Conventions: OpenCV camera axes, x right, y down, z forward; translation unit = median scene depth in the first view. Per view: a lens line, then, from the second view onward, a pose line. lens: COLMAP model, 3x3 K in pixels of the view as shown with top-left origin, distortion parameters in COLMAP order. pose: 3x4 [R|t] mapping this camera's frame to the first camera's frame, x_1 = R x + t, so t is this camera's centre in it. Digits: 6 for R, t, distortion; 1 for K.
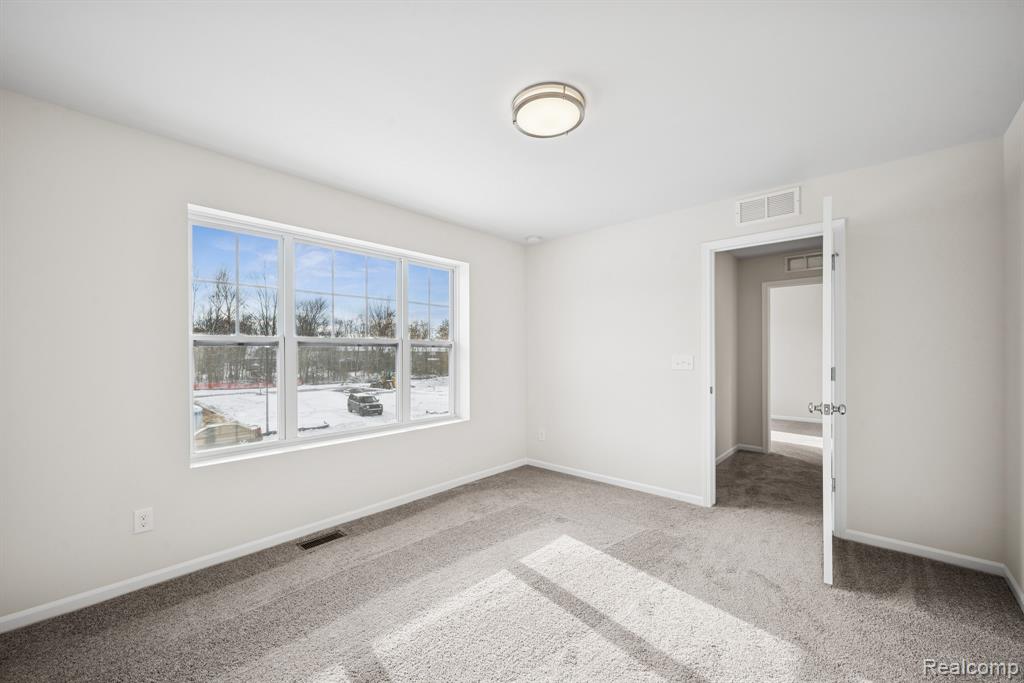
lens RADIAL K [[406.0, 0, 509.1], [0, 406.0, 351.3], [0, 0, 1]] dist [-0.001625, -0.000242]
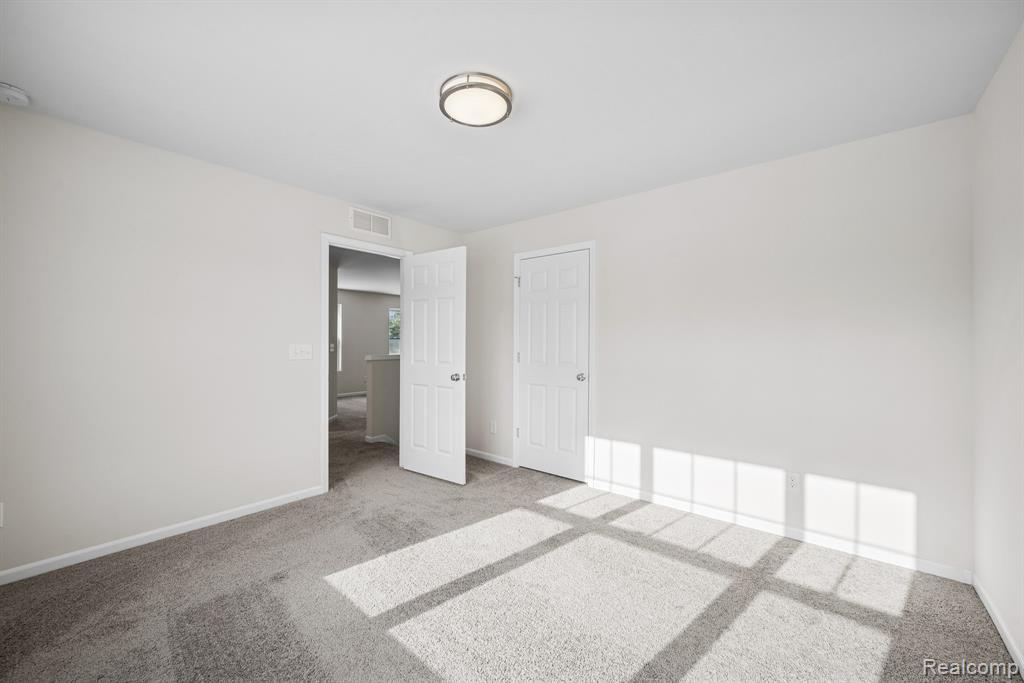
lens RADIAL K [[401.3, 0, 513.1], [0, 401.3, 343.4], [0, 0, 1]] dist [-0.001360, -0.000004]
pose [[-0.047367, -0.000223, 0.998878, -0.705911], [-0.007974, 0.999968, -0.000155, 0.004844], [-0.998846, -0.007972, -0.047368, 0.749692]]
